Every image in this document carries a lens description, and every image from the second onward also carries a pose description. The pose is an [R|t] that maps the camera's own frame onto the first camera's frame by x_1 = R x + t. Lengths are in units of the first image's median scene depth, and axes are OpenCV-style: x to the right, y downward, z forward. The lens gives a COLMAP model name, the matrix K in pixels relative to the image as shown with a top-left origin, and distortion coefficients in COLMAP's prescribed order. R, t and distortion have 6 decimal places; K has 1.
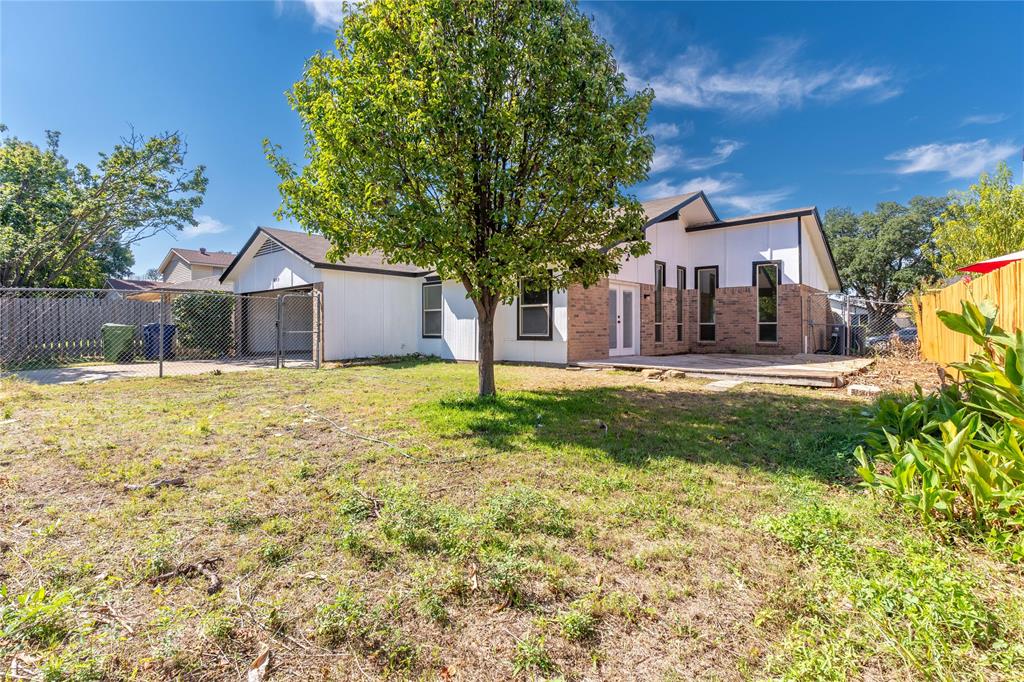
lens RADIAL K [[493.5, 0, 500.1], [0, 493.5, 327.2], [0, 0, 1]] dist [0.001295, -0.000682]
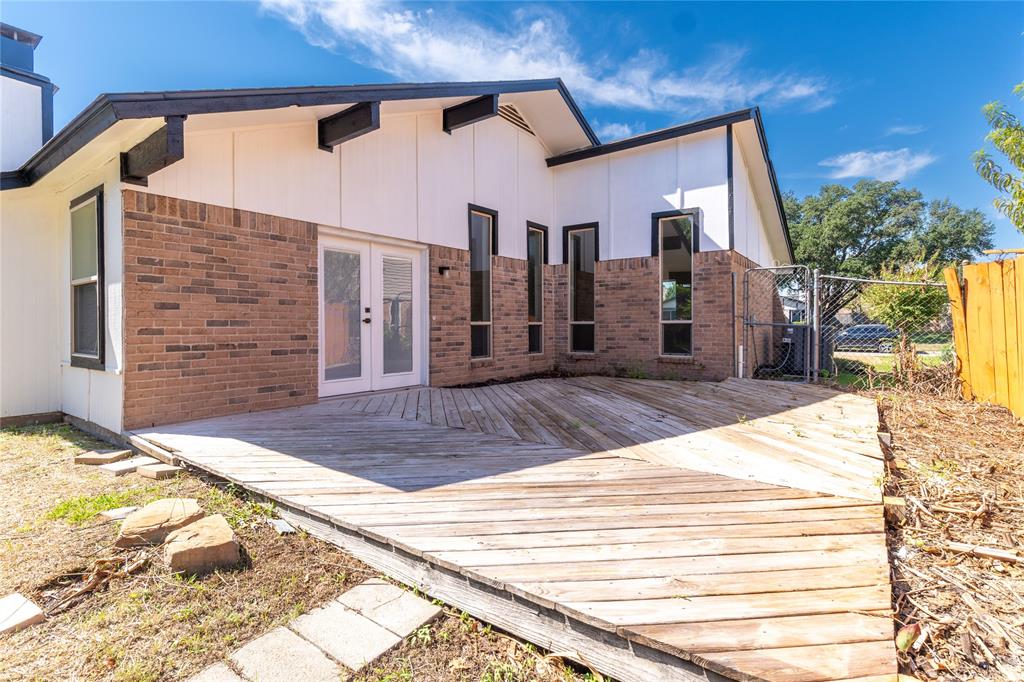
lens RADIAL K [[493.5, 0, 500.1], [0, 493.5, 327.2], [0, 0, 1]] dist [0.001295, -0.000682]
pose [[0.996085, -0.003938, 0.088314, 0.284175], [0.003214, 0.999960, 0.008338, -0.007133], [-0.088344, -0.008021, 0.996058, 0.444766]]
